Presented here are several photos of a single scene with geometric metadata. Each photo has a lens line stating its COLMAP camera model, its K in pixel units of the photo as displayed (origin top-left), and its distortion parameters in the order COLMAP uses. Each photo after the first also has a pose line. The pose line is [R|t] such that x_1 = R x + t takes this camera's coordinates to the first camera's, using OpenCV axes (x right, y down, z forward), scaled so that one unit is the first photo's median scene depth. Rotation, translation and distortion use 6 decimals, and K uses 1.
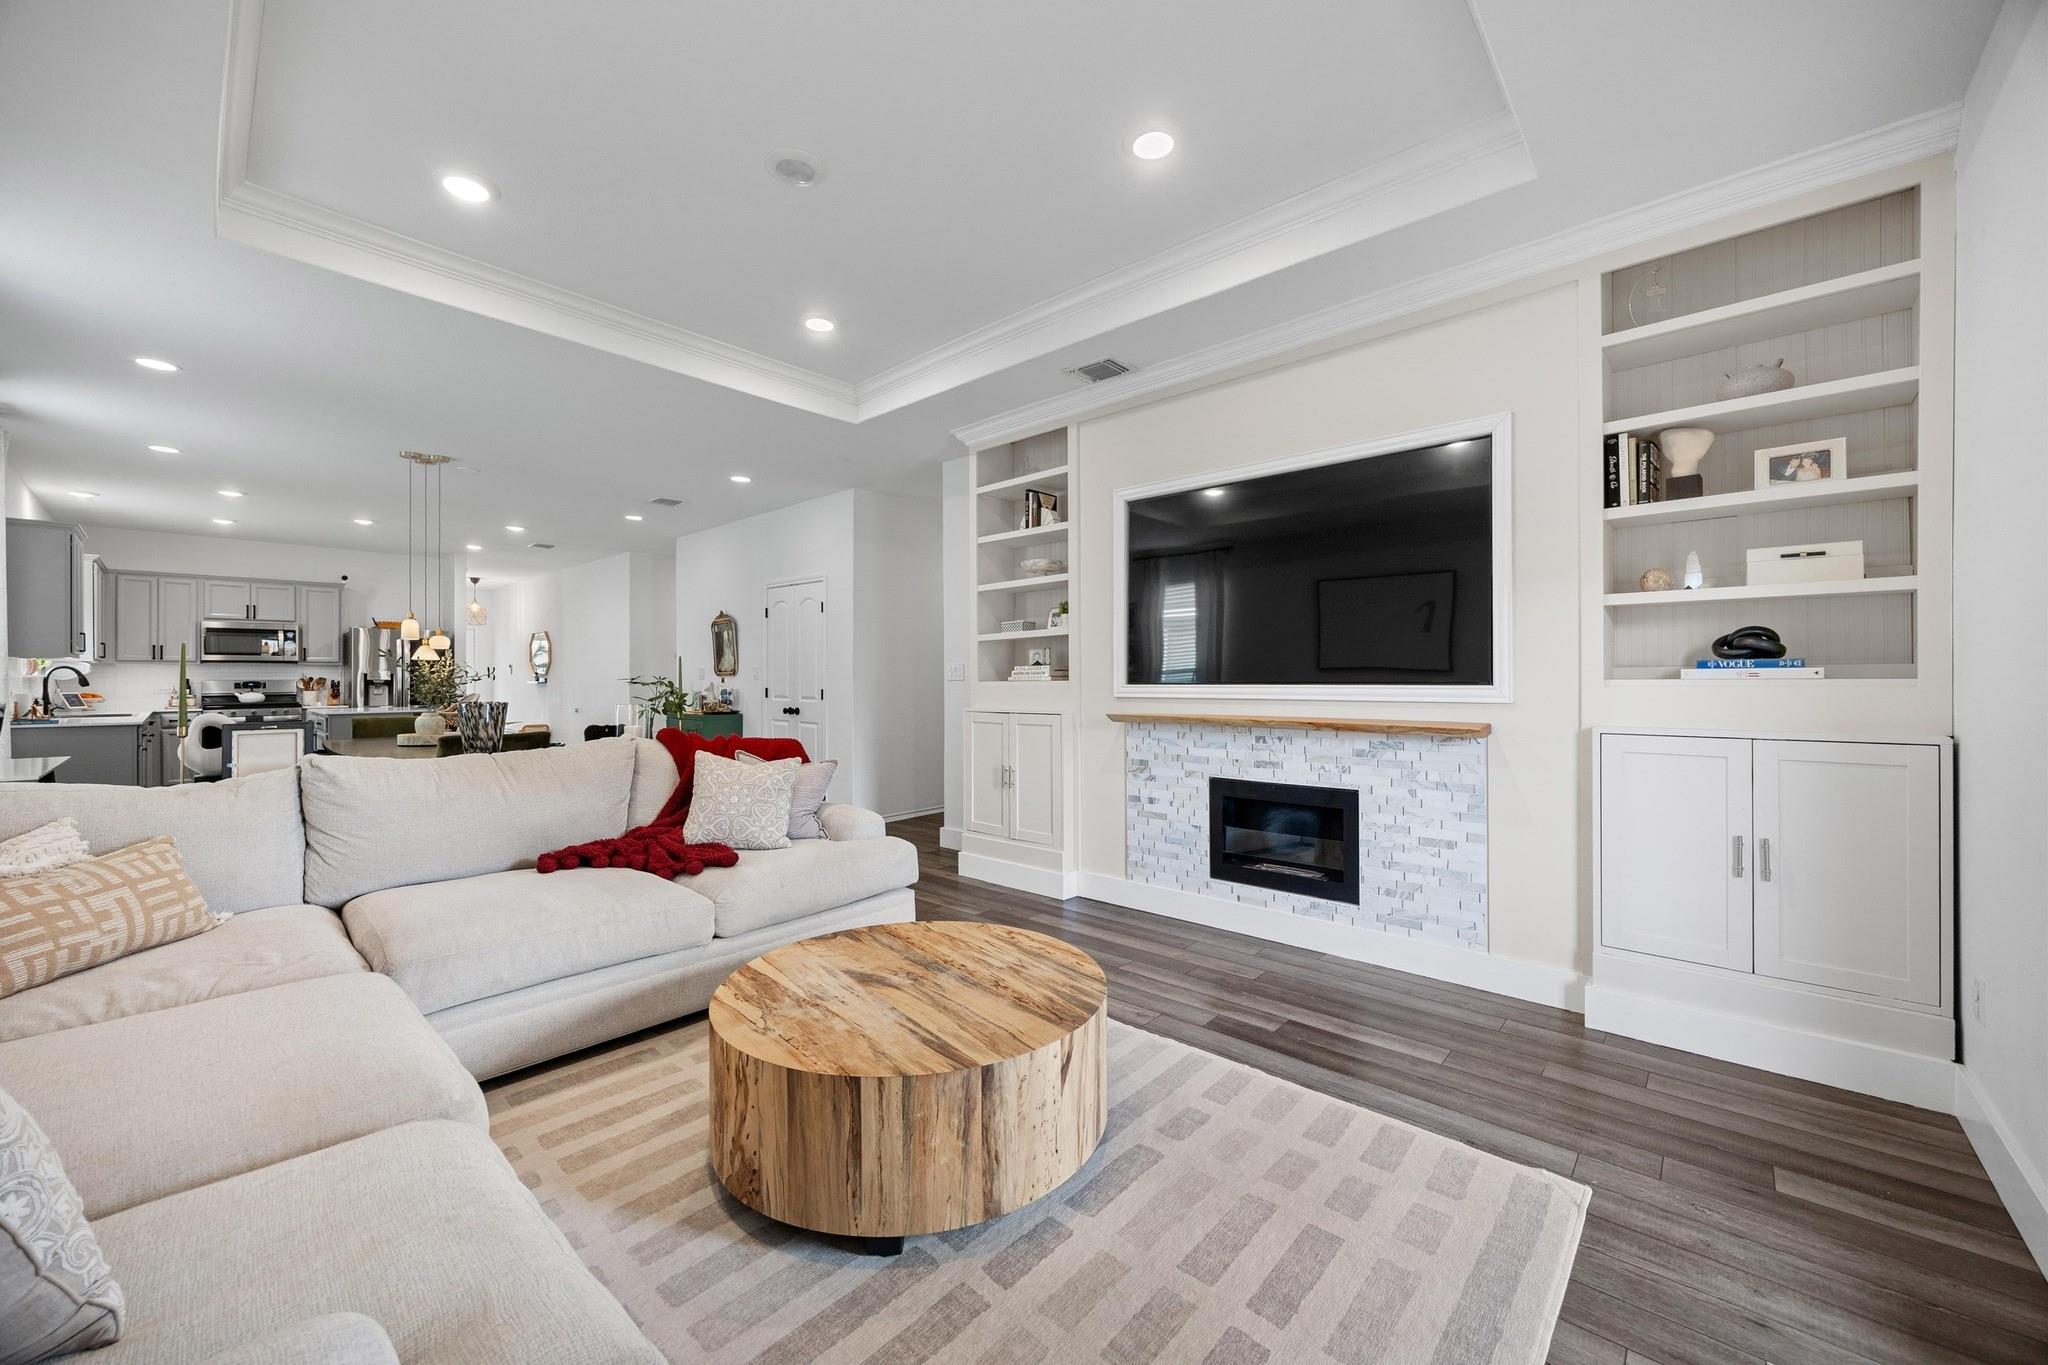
lens RADIAL K [[774.7, 0, 1019.7], [0, 774.7, 675.8], [0, 0, 1]] dist [-0.005161, -0.000212]
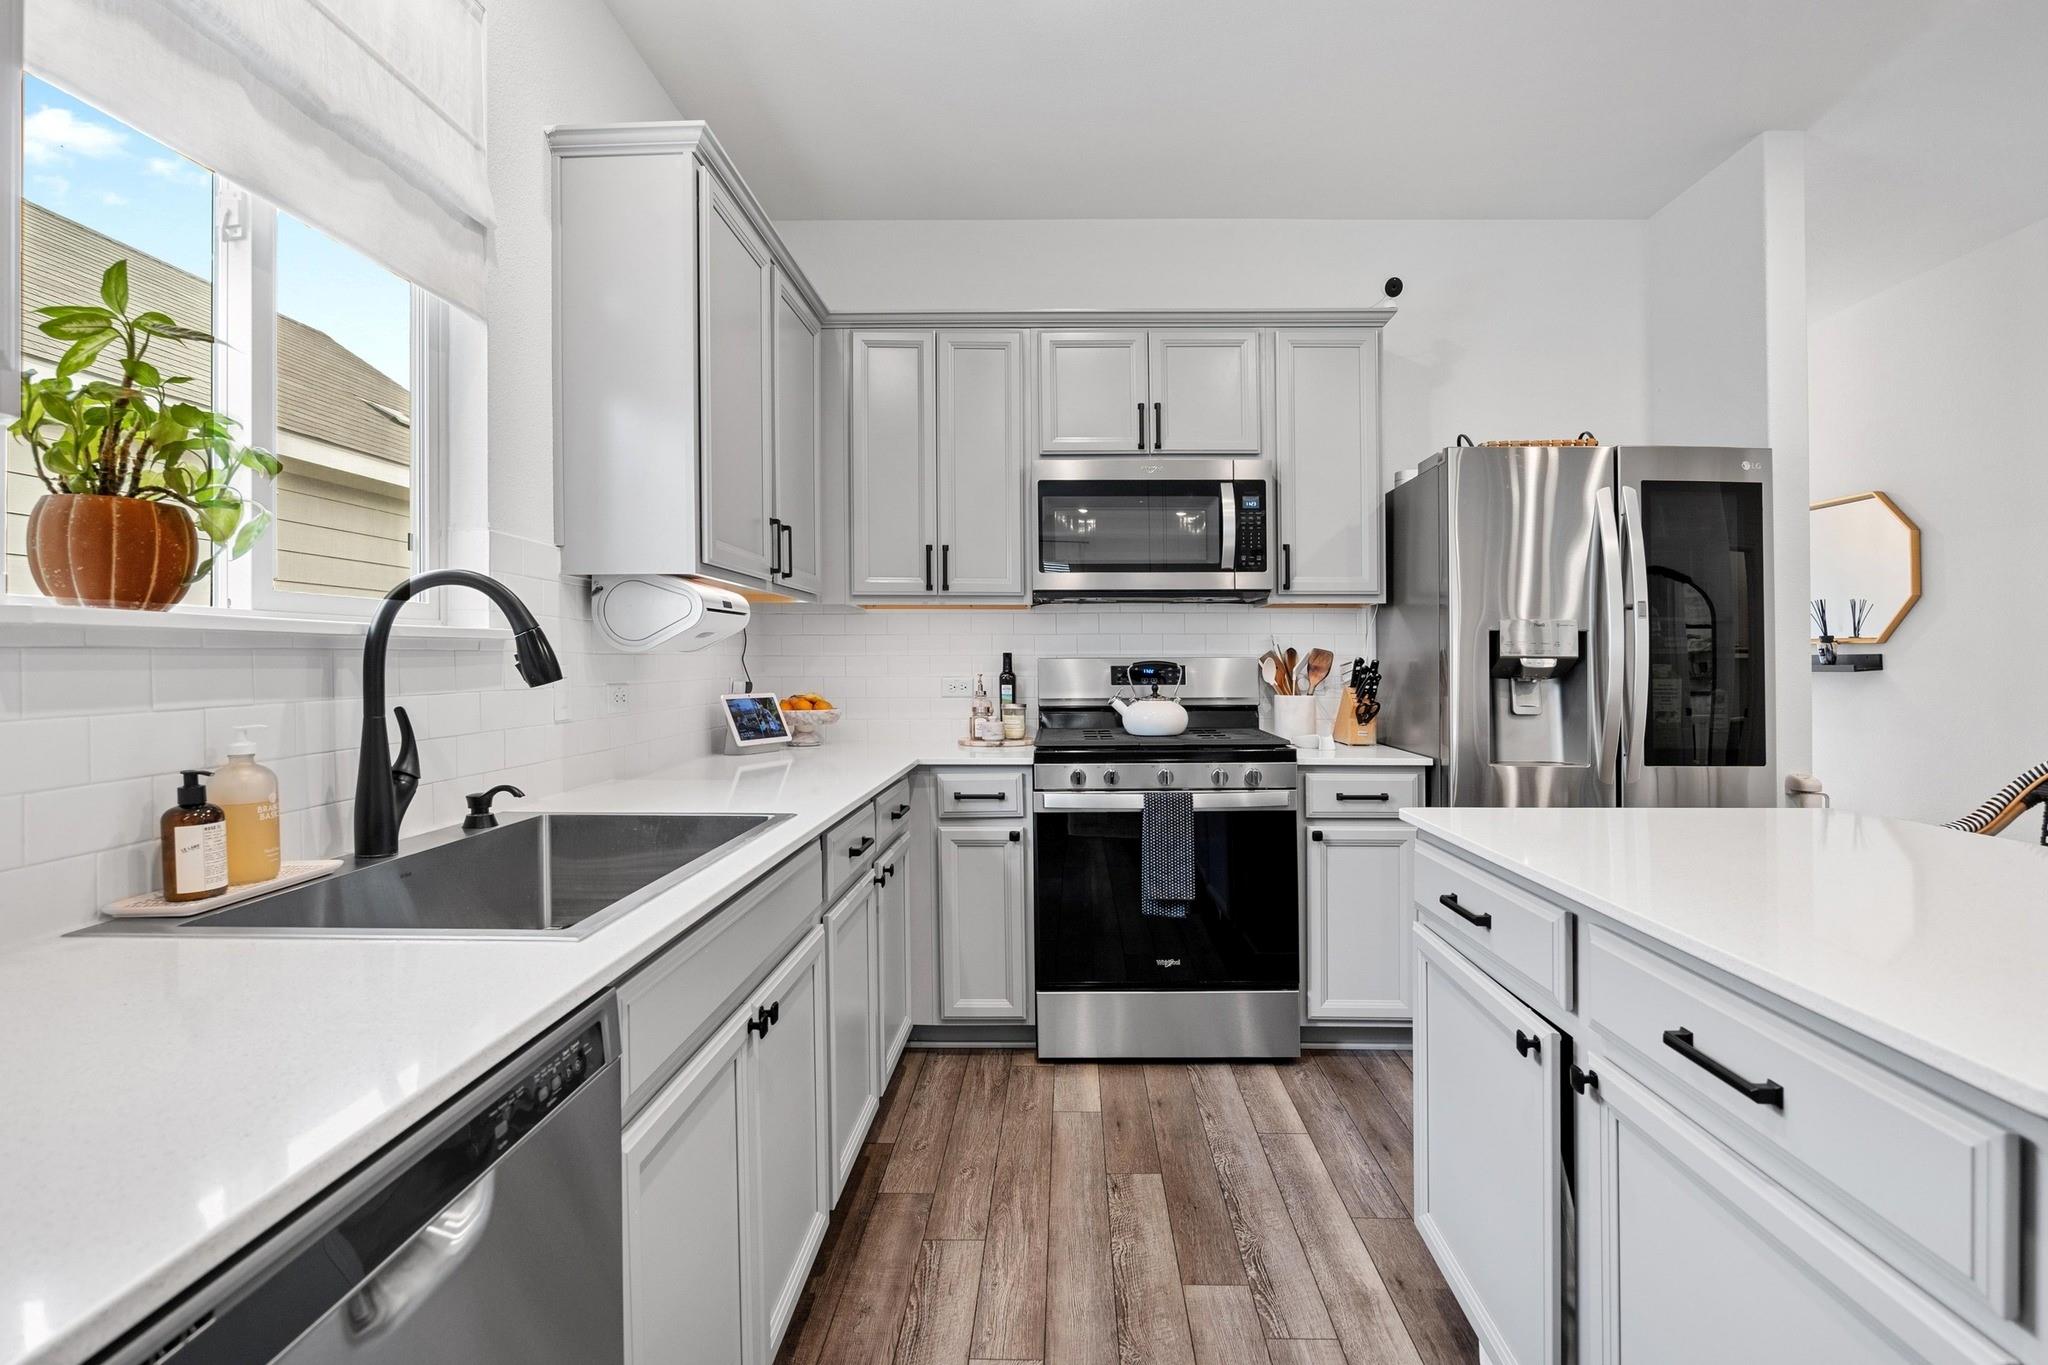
lens RADIAL K [[997.8, 0, 1034.5], [0, 997.8, 648.4], [0, 0, 1]] dist [-0.025165, 0.014453]
pose [[0.657308, -0.008396, -0.753576, -0.836710], [0.001314, 0.999949, -0.009994, 0.006891], [0.753621, 0.005579, 0.657285, 0.809276]]
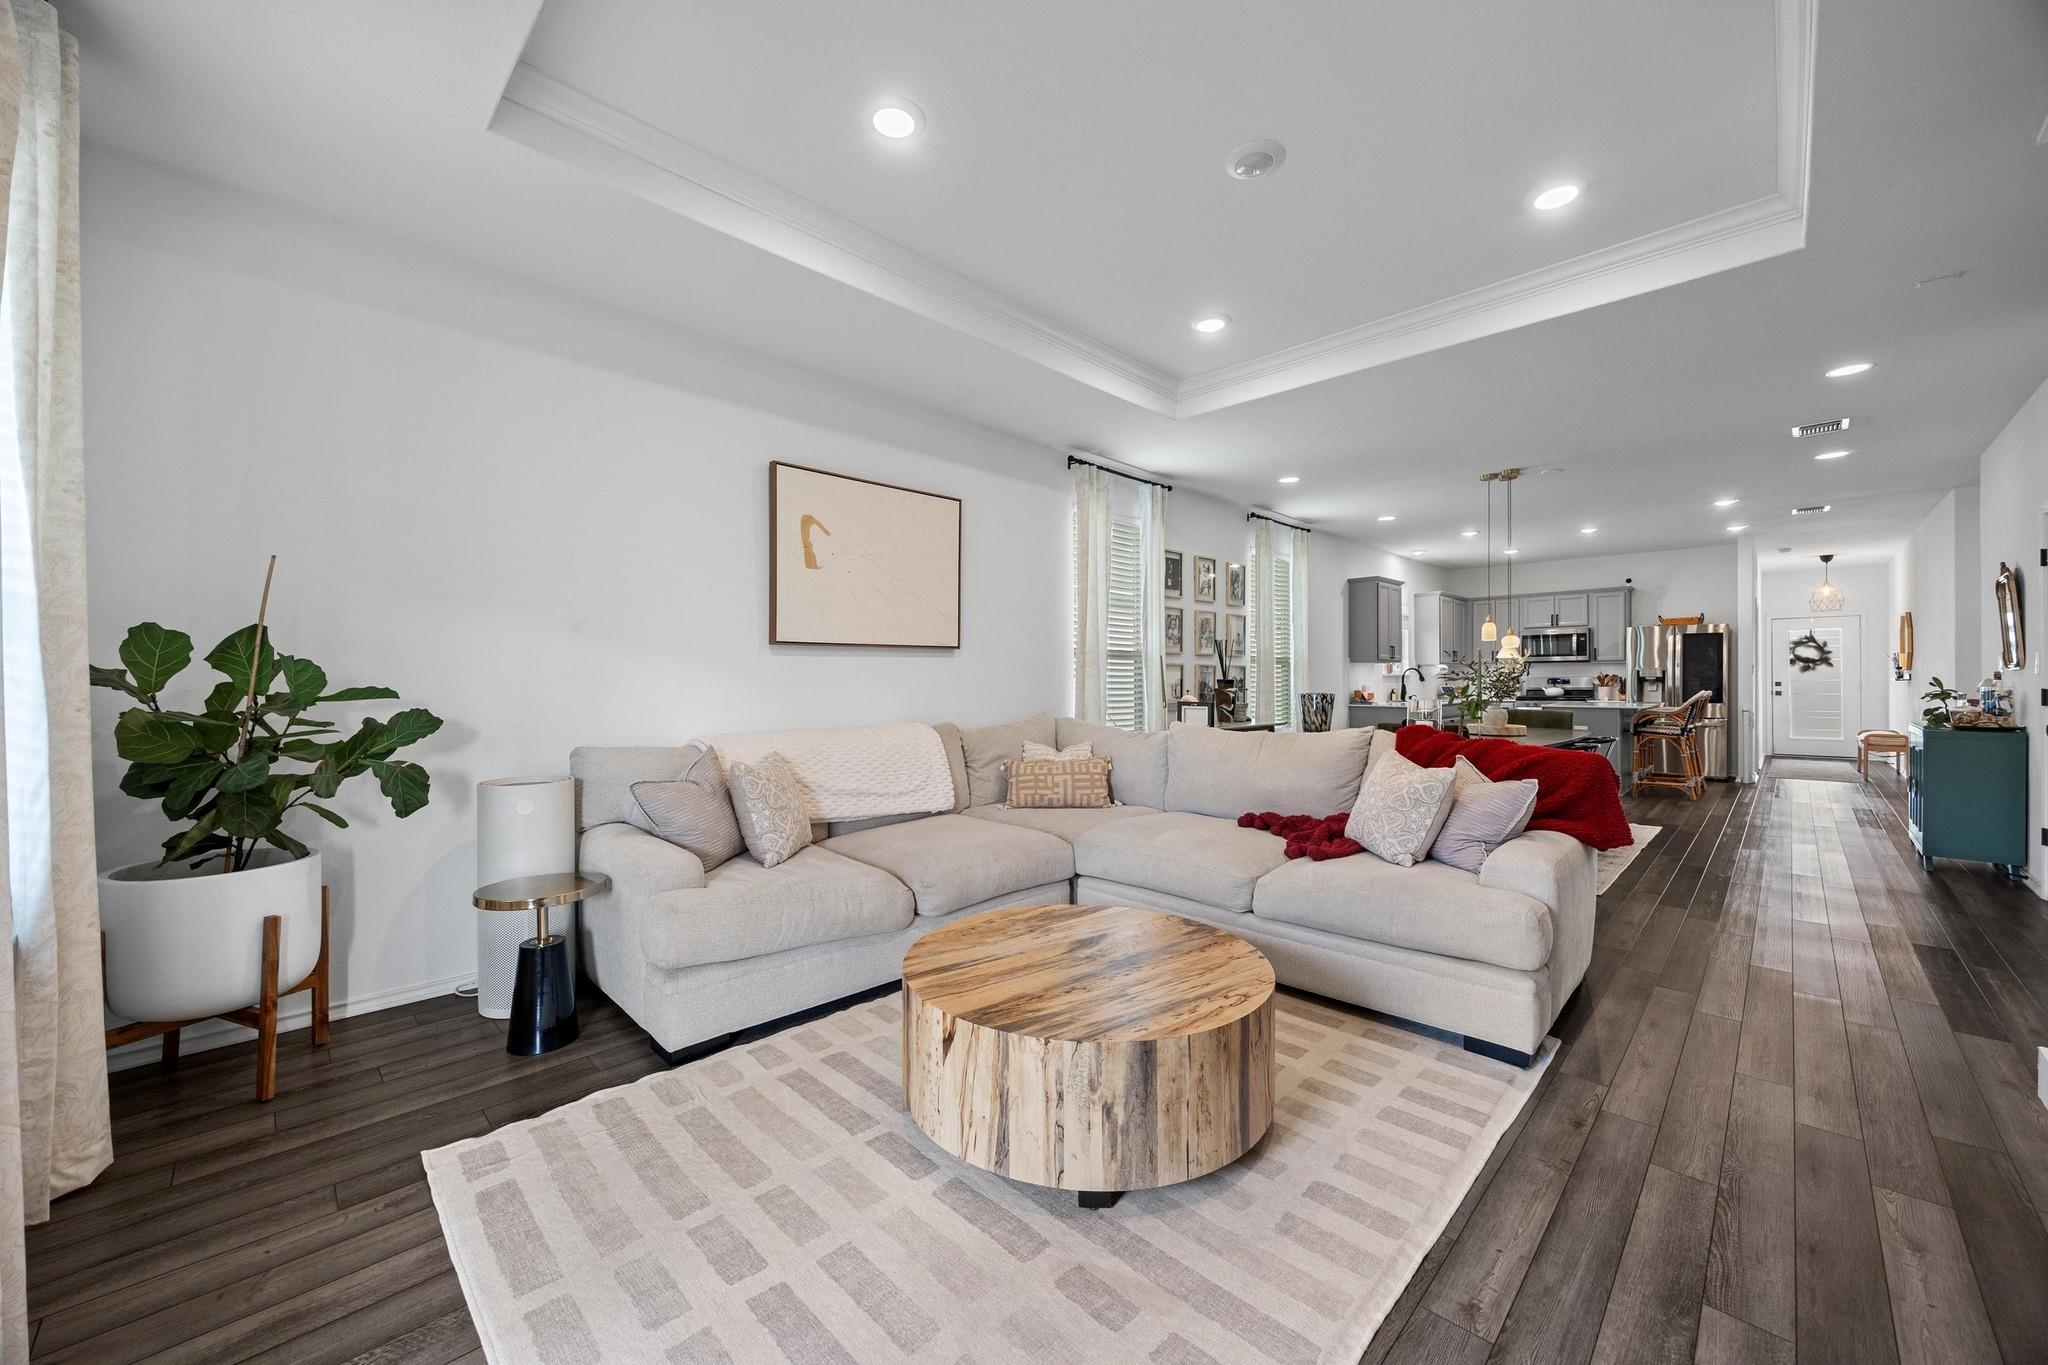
lens RADIAL K [[769.7, 0, 1035.3], [0, 769.7, 677.5], [0, 0, 1]] dist [-0.004919, -0.000228]
pose [[-0.036219, 0.000046, -0.999344, 0.253275], [0.005395, 0.999985, -0.000149, 0.002655], [0.999329, -0.005397, -0.036219, 0.267670]]
